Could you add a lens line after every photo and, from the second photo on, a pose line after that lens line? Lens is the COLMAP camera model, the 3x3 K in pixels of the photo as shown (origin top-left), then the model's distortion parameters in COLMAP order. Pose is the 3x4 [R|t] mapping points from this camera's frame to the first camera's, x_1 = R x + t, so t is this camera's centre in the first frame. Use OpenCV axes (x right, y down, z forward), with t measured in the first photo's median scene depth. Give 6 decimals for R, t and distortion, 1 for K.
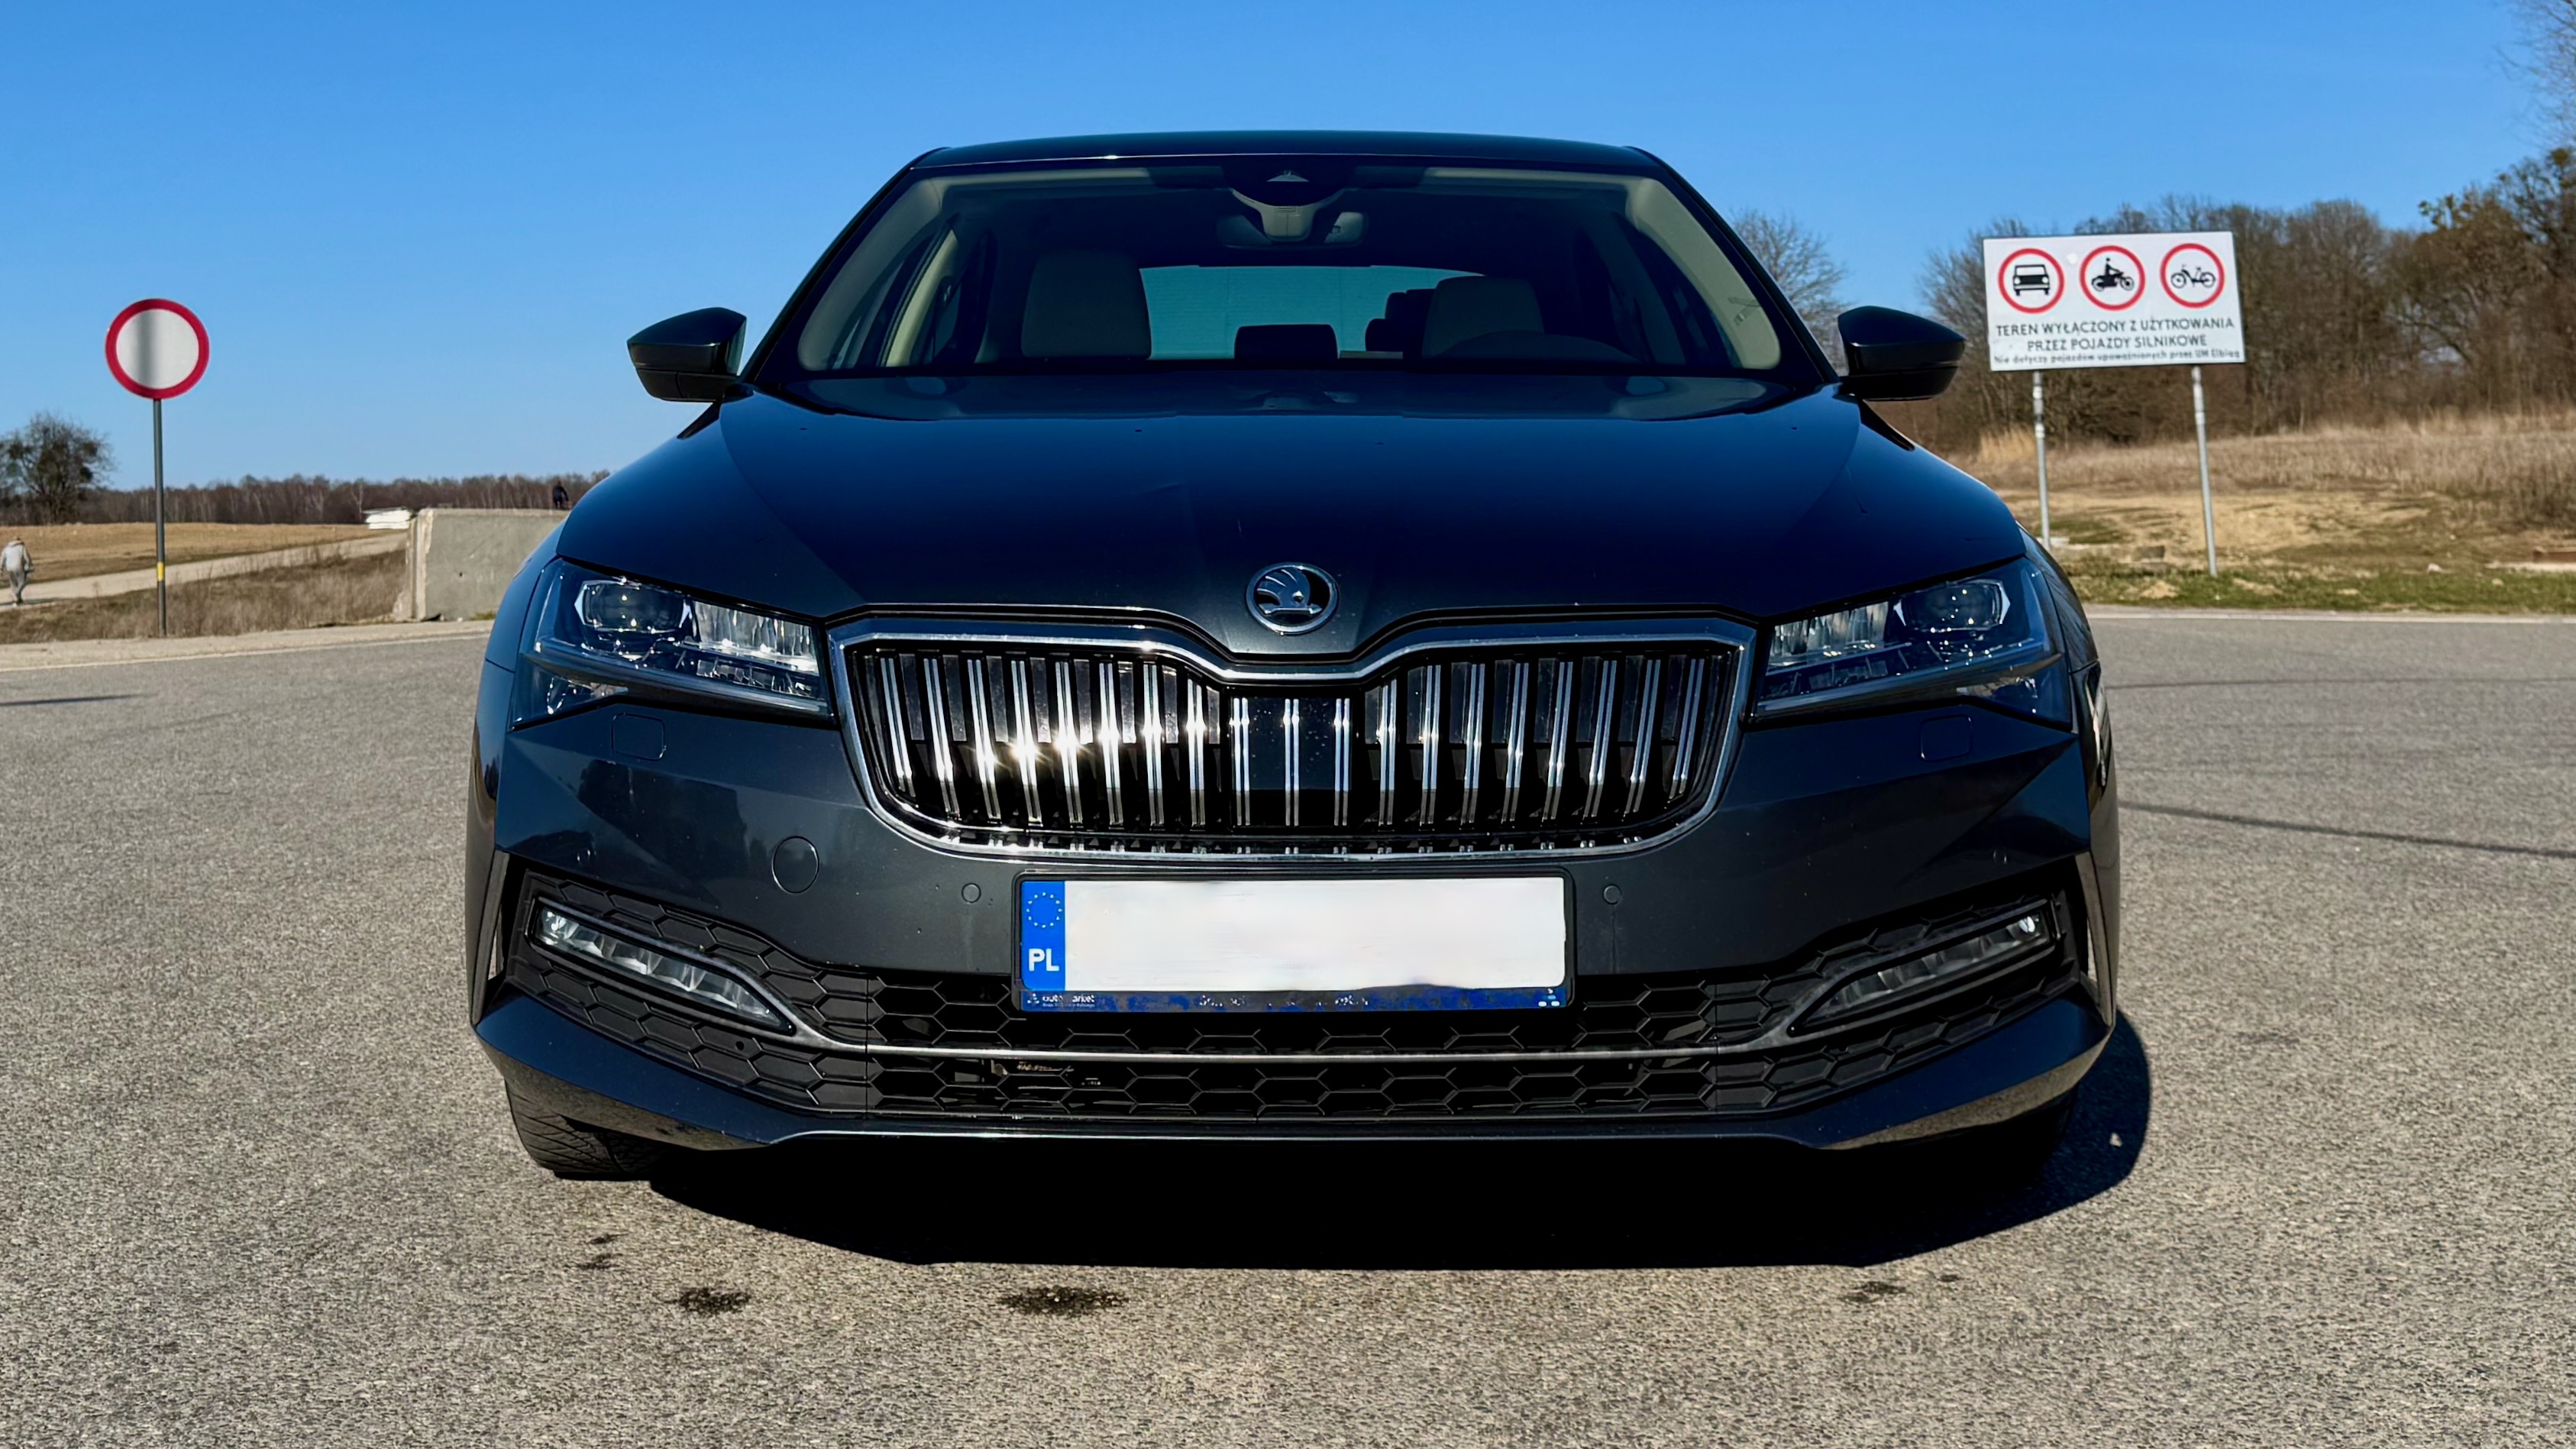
lens RADIAL K [[3365.8, 0, 1288.0], [0, 3365.8, 724.5], [0, 0, 1]] dist [0.482946, 0.002833]
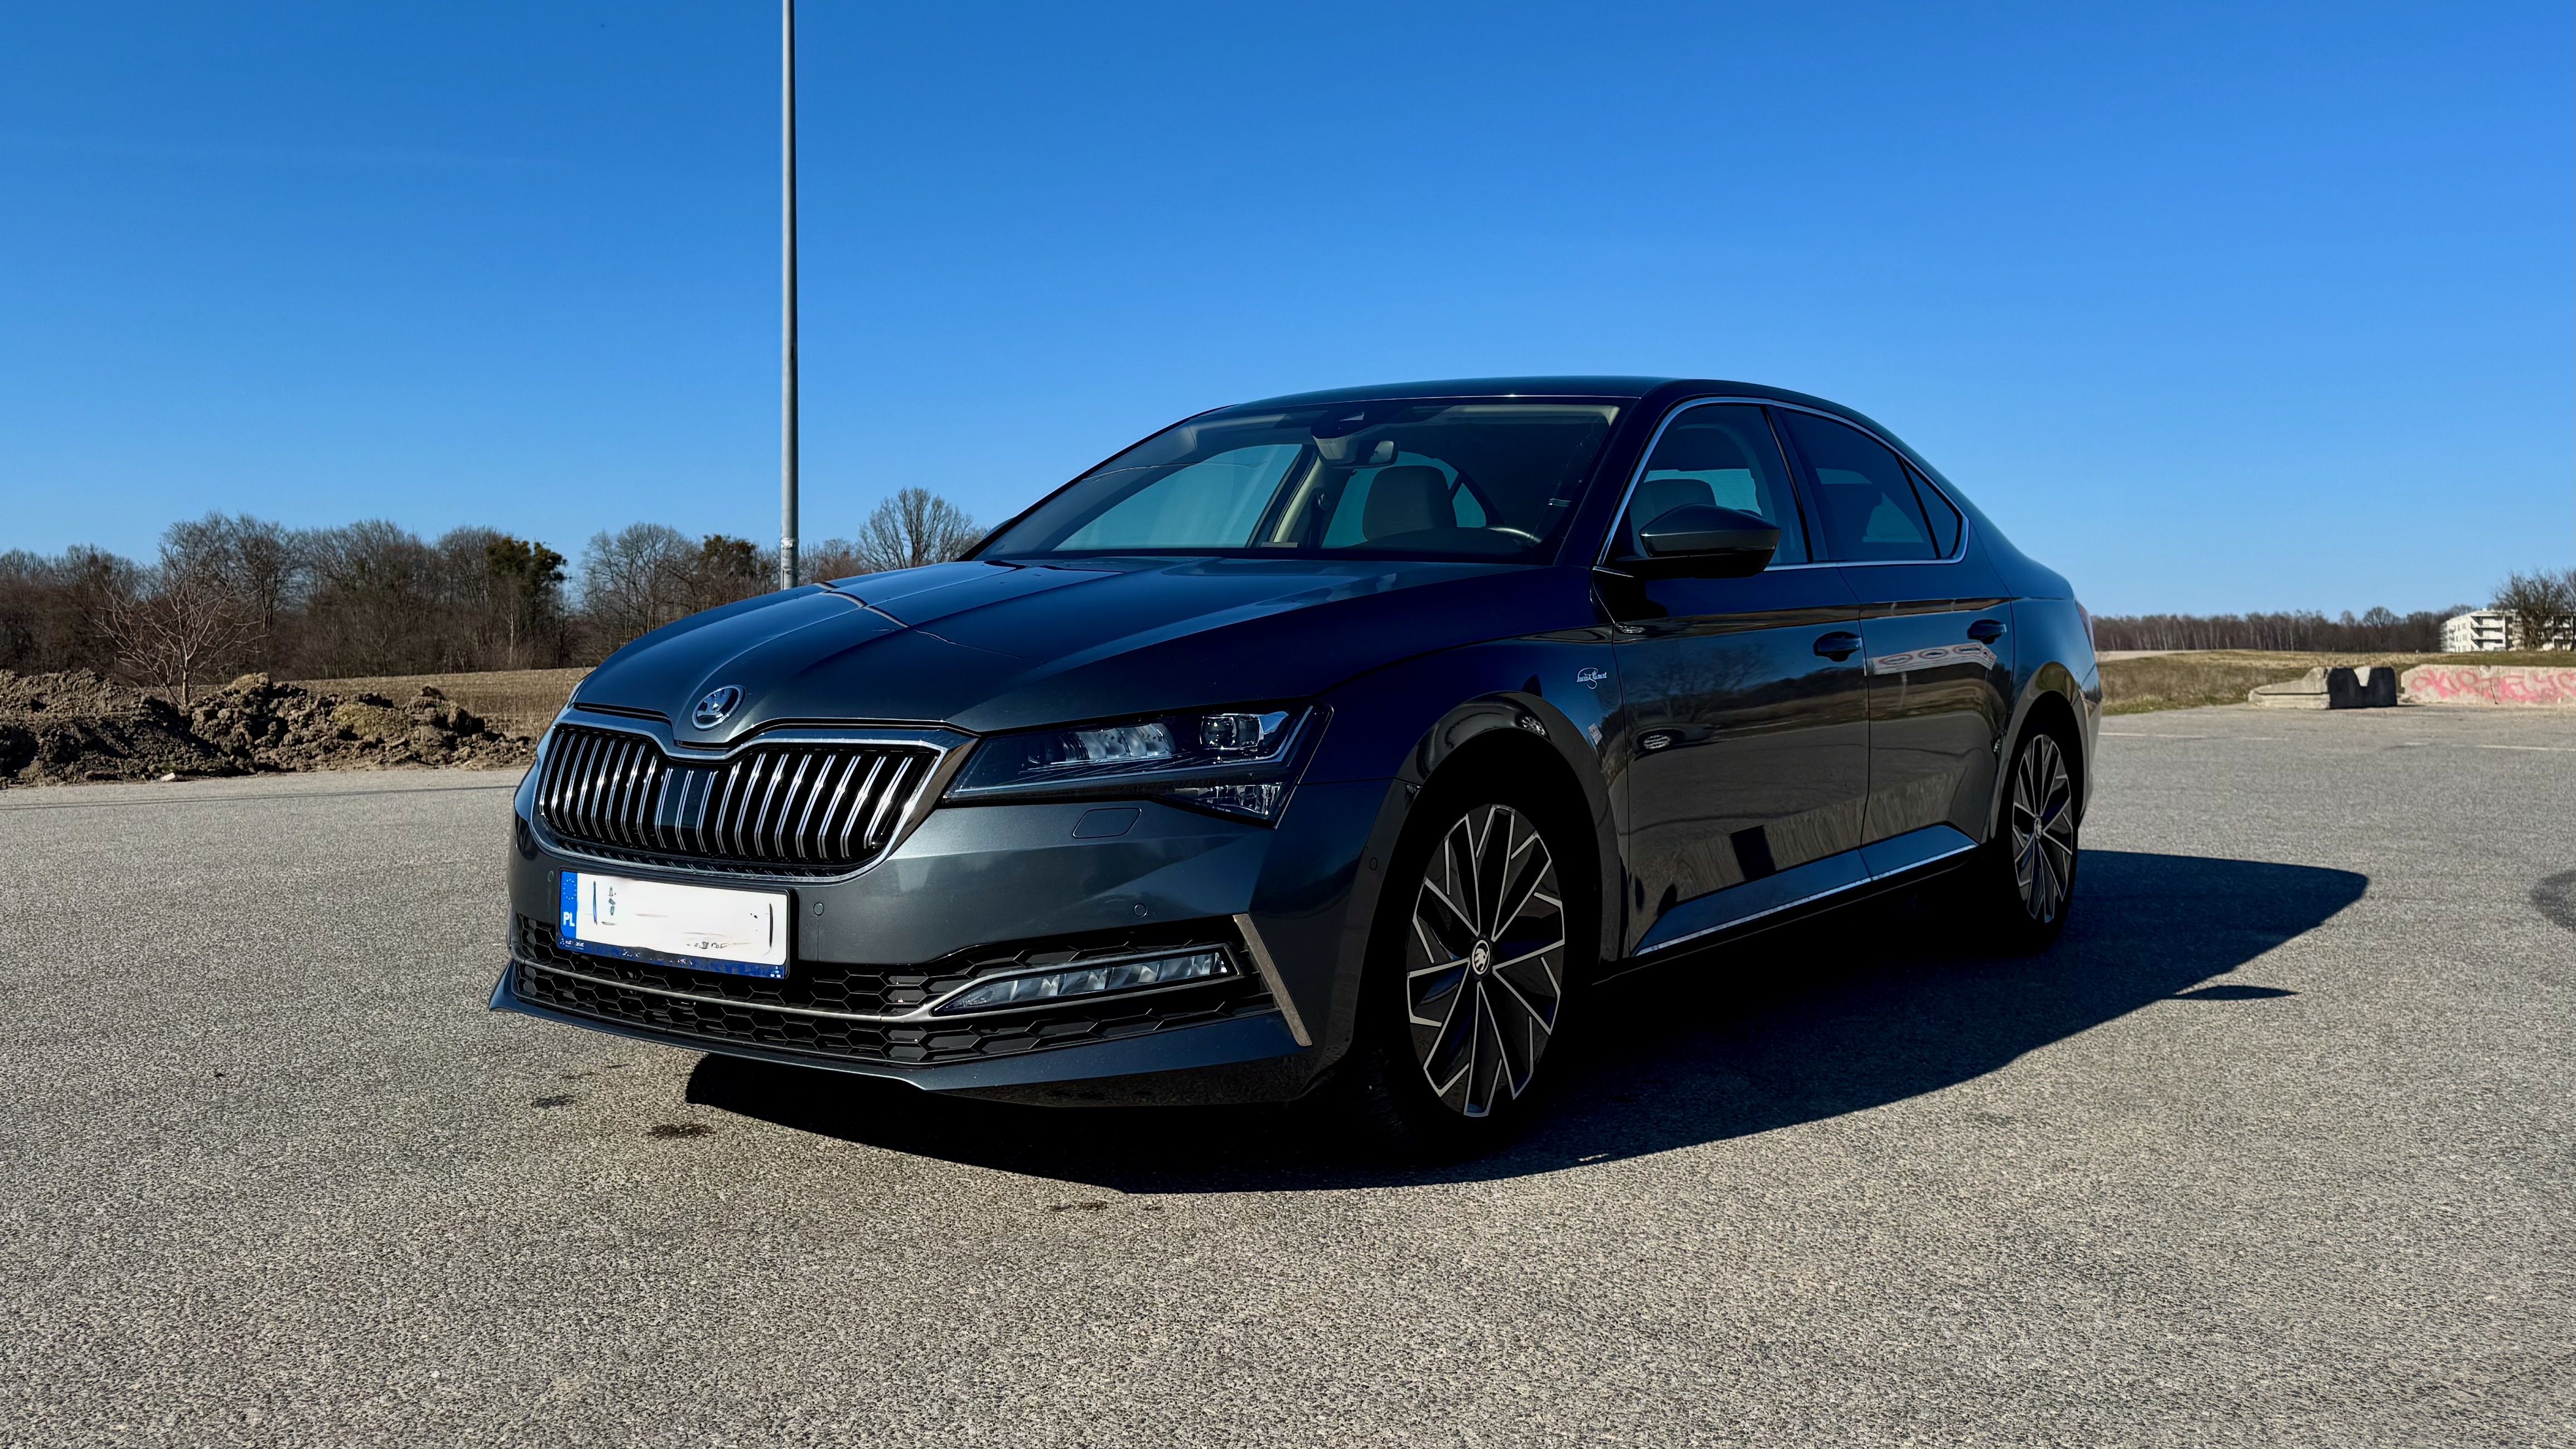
lens RADIAL K [[3365.7, 0, 1288.0], [0, 3365.7, 724.5], [0, 0, 1]] dist [0.482946, 0.002833]
pose [[0.792097, 0.057274, -0.607702, 1.174078], [-0.079343, 0.996802, -0.009473, -0.034767], [0.605217, 0.055720, 0.794108, -0.099157]]
